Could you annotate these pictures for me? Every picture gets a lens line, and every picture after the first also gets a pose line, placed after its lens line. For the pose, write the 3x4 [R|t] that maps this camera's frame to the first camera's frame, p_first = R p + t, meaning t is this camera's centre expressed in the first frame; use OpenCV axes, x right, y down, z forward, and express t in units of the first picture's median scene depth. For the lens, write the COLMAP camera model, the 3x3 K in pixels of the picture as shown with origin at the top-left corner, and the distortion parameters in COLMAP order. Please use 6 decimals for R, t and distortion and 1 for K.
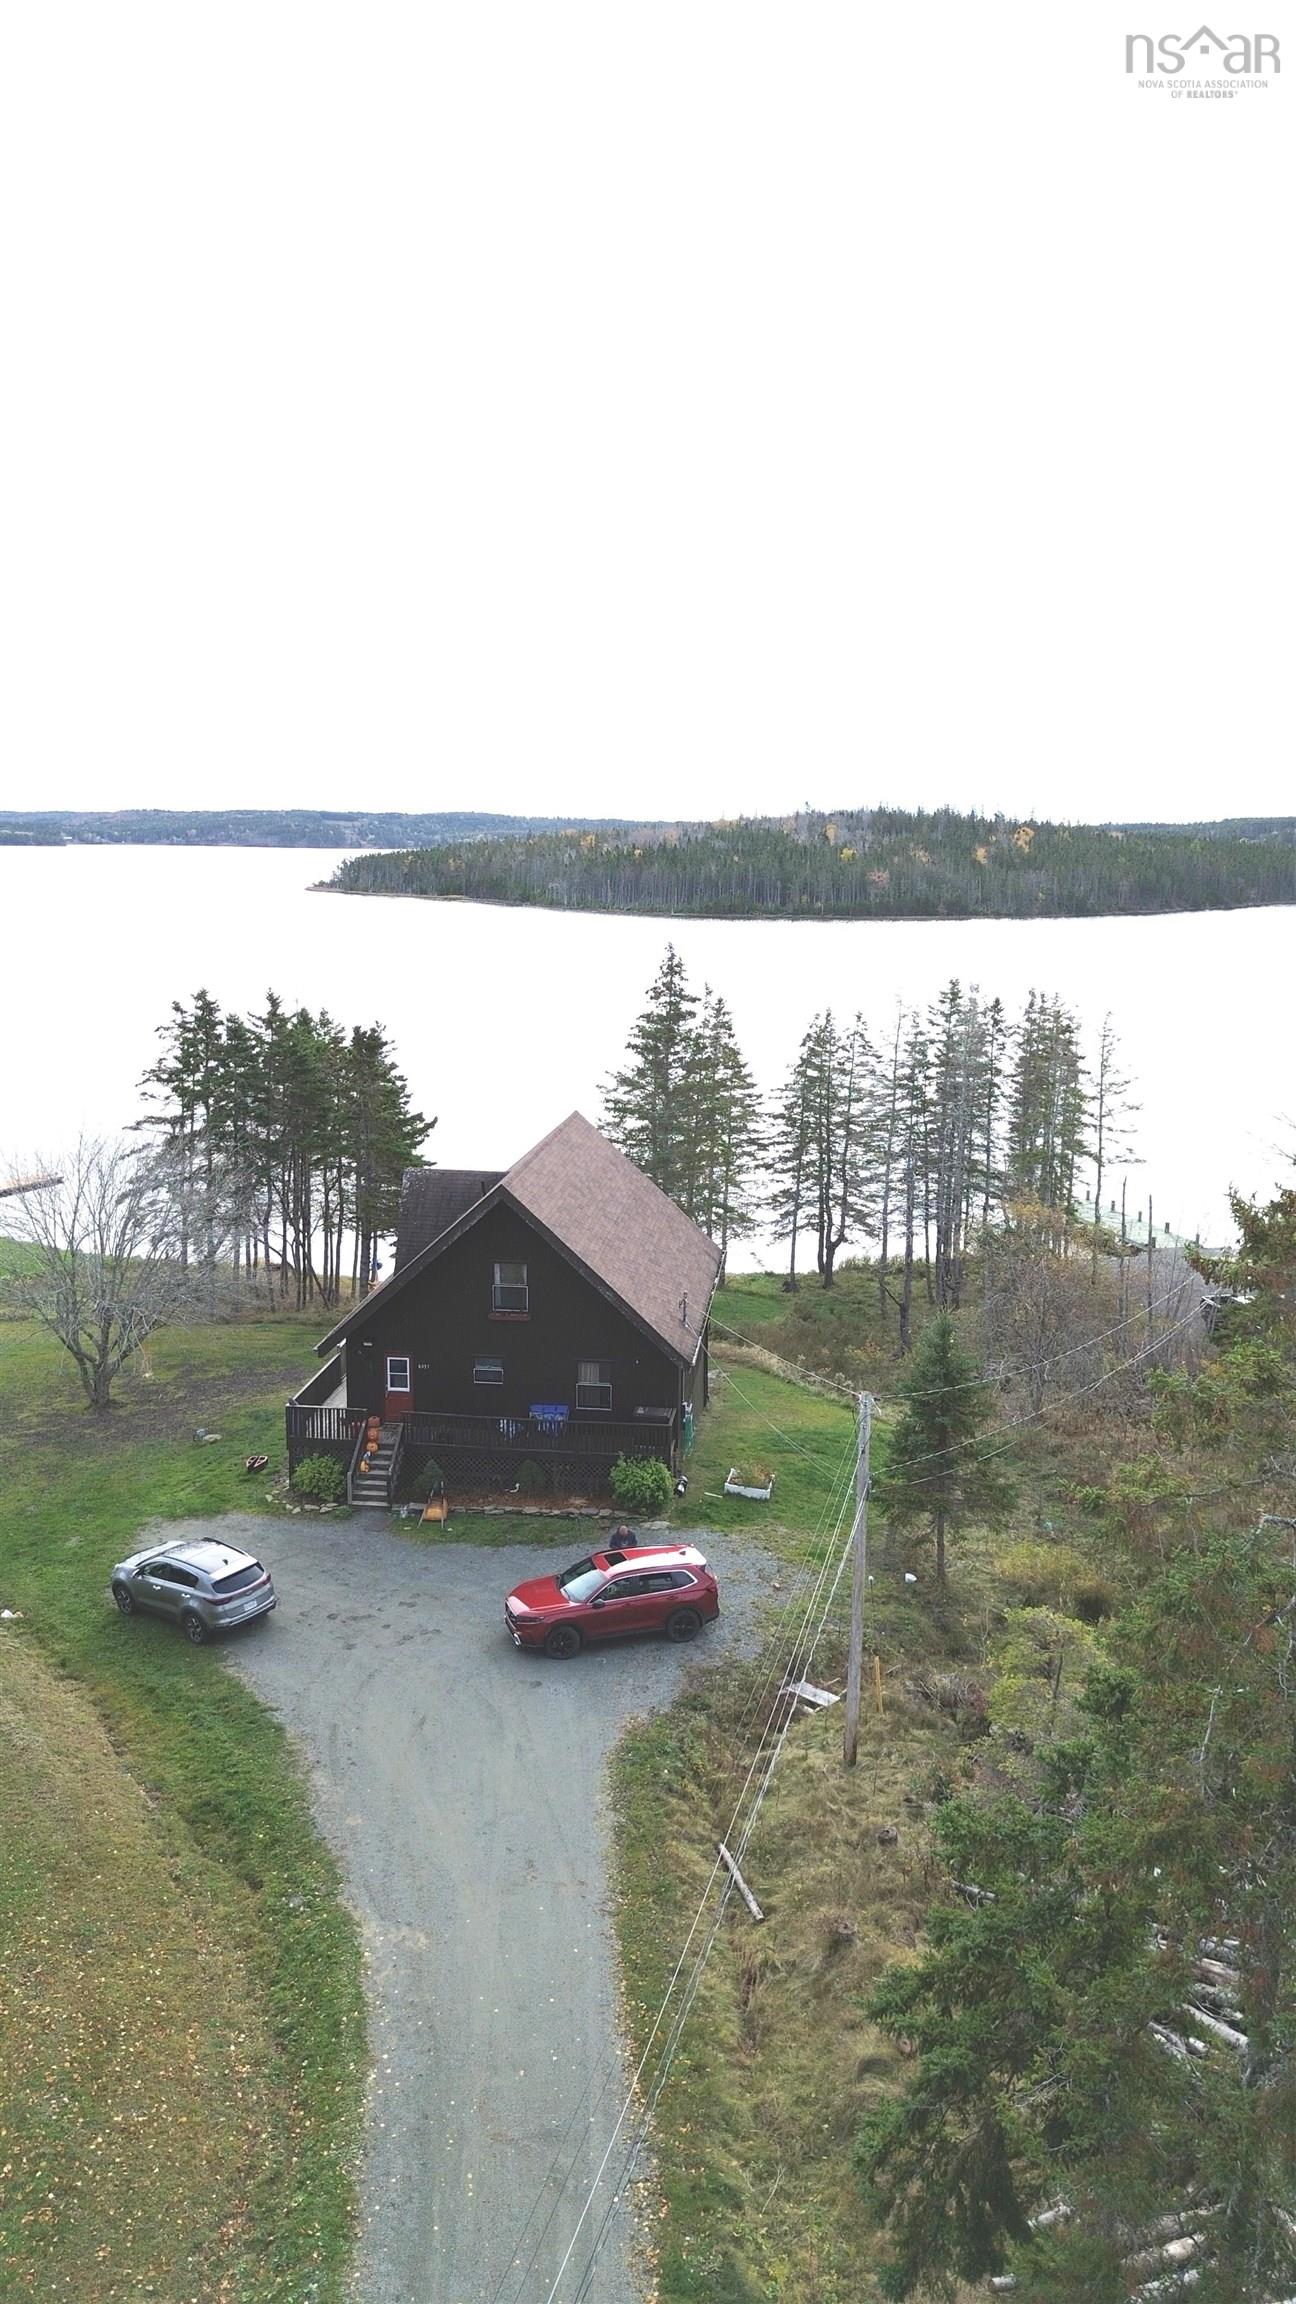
lens RADIAL K [[1587.1, 0, 648.0], [0, 1587.1, 1152.0], [0, 0, 1]] dist [0.050497, -0.001116]
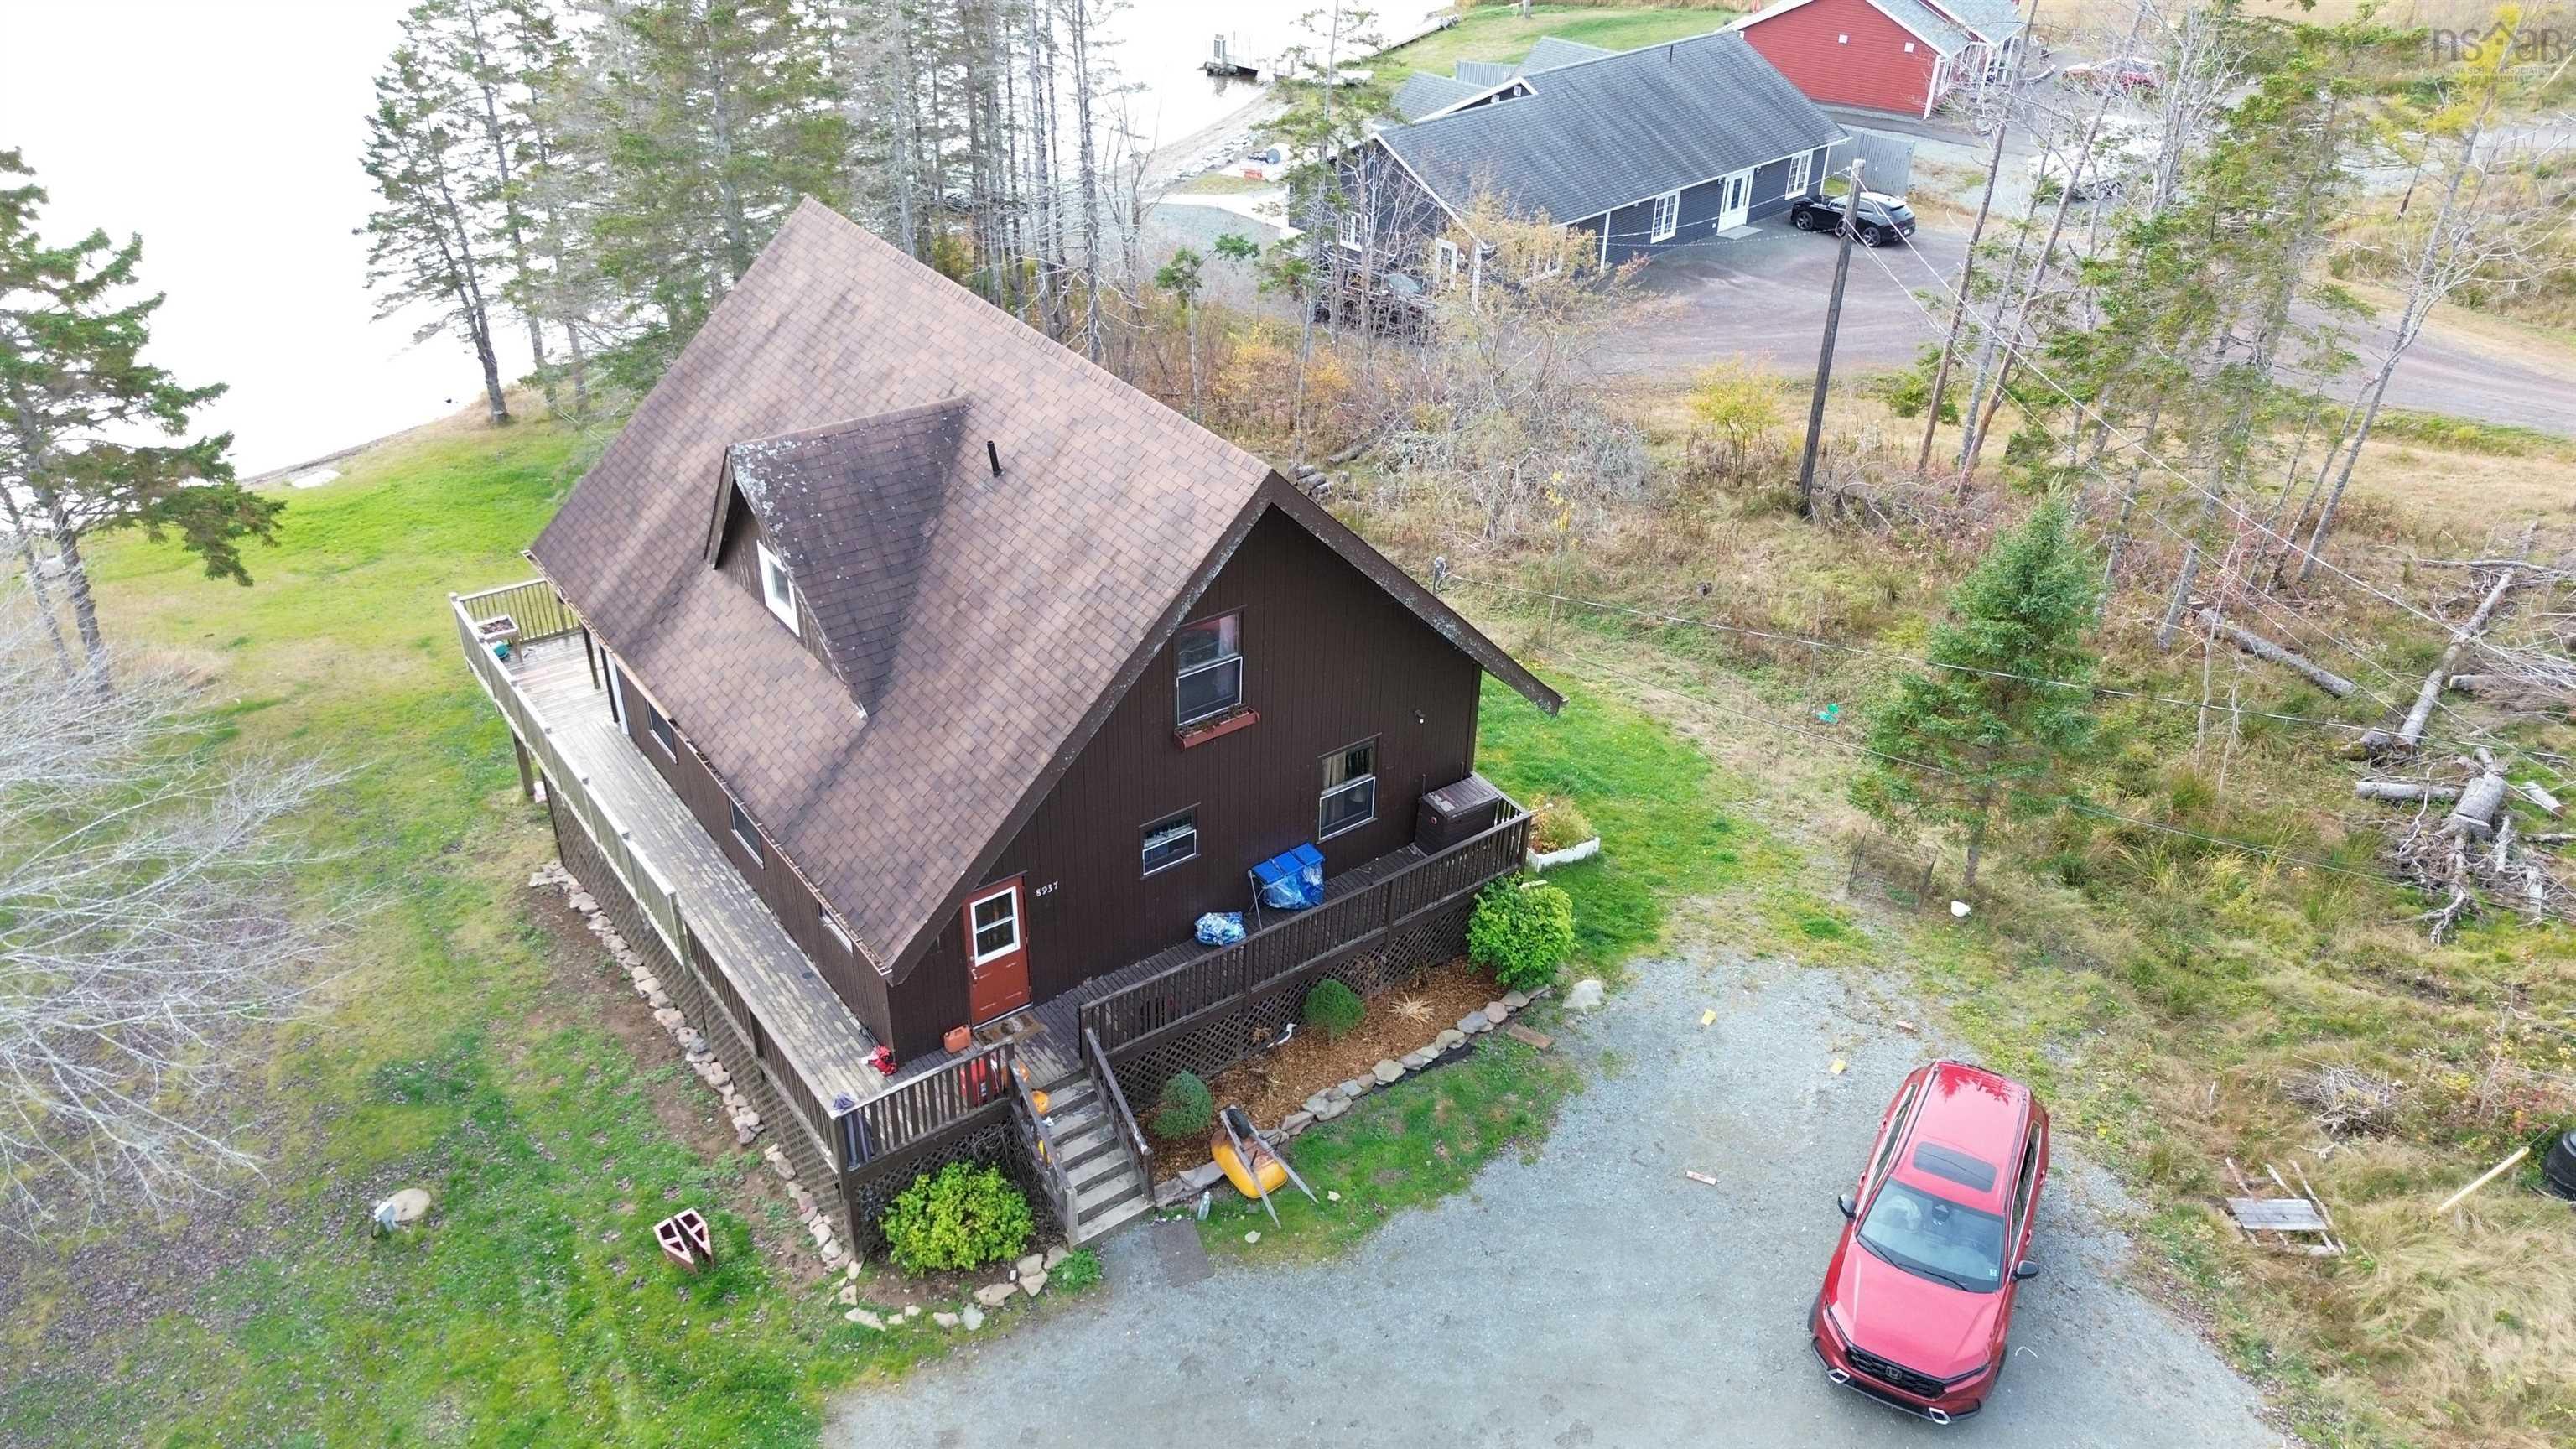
lens RADIAL K [[1774.5, 0, 1332.8], [0, 1774.5, 723.9], [0, 0, 1]] dist [0.050497, -0.001116]
pose [[0.724202, -0.348886, 0.594820, -0.371913], [0.106466, 0.908798, 0.403424, -0.101973], [-0.681320, -0.228832, 0.695298, 0.624373]]
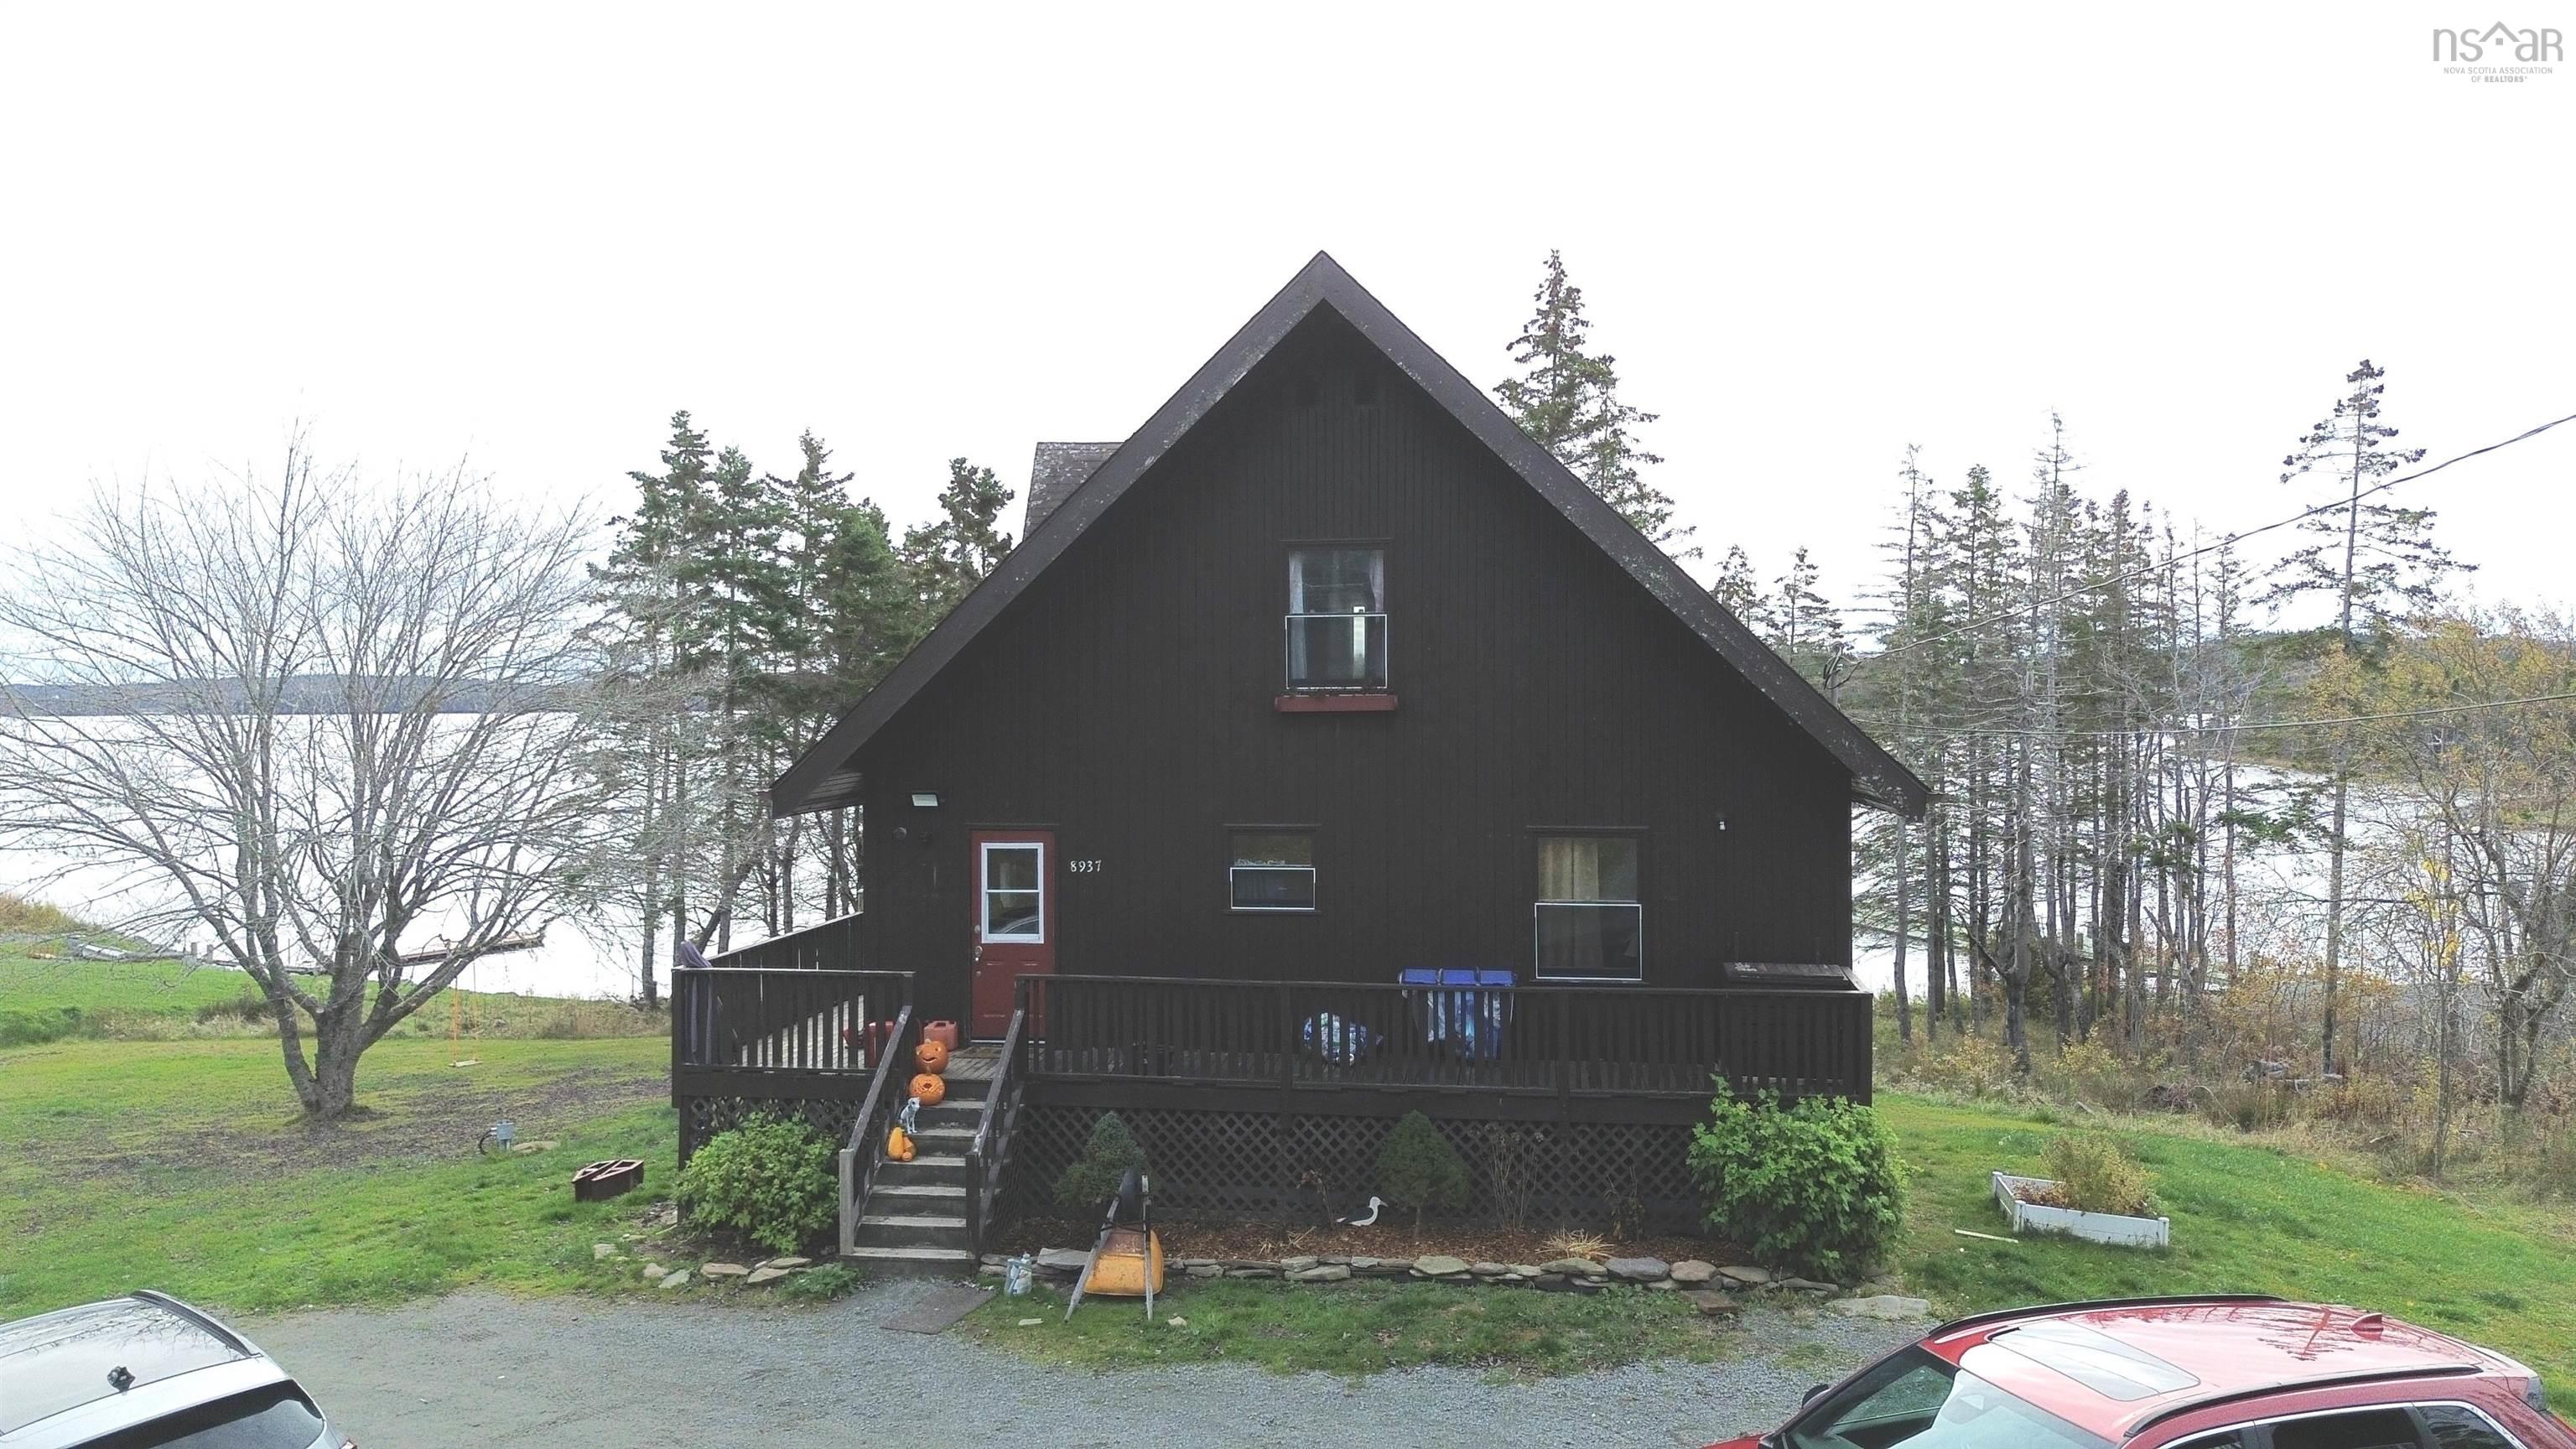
lens RADIAL K [[1782.8, 0, 1288.0], [0, 1782.8, 724.5], [0, 0, 1]] dist [0.027933, -0.000761]
pose [[0.999800, -0.012082, -0.015962, -0.092558], [0.008937, 0.982857, -0.184153, 0.180713], [0.017913, 0.183974, 0.982768, 0.628369]]
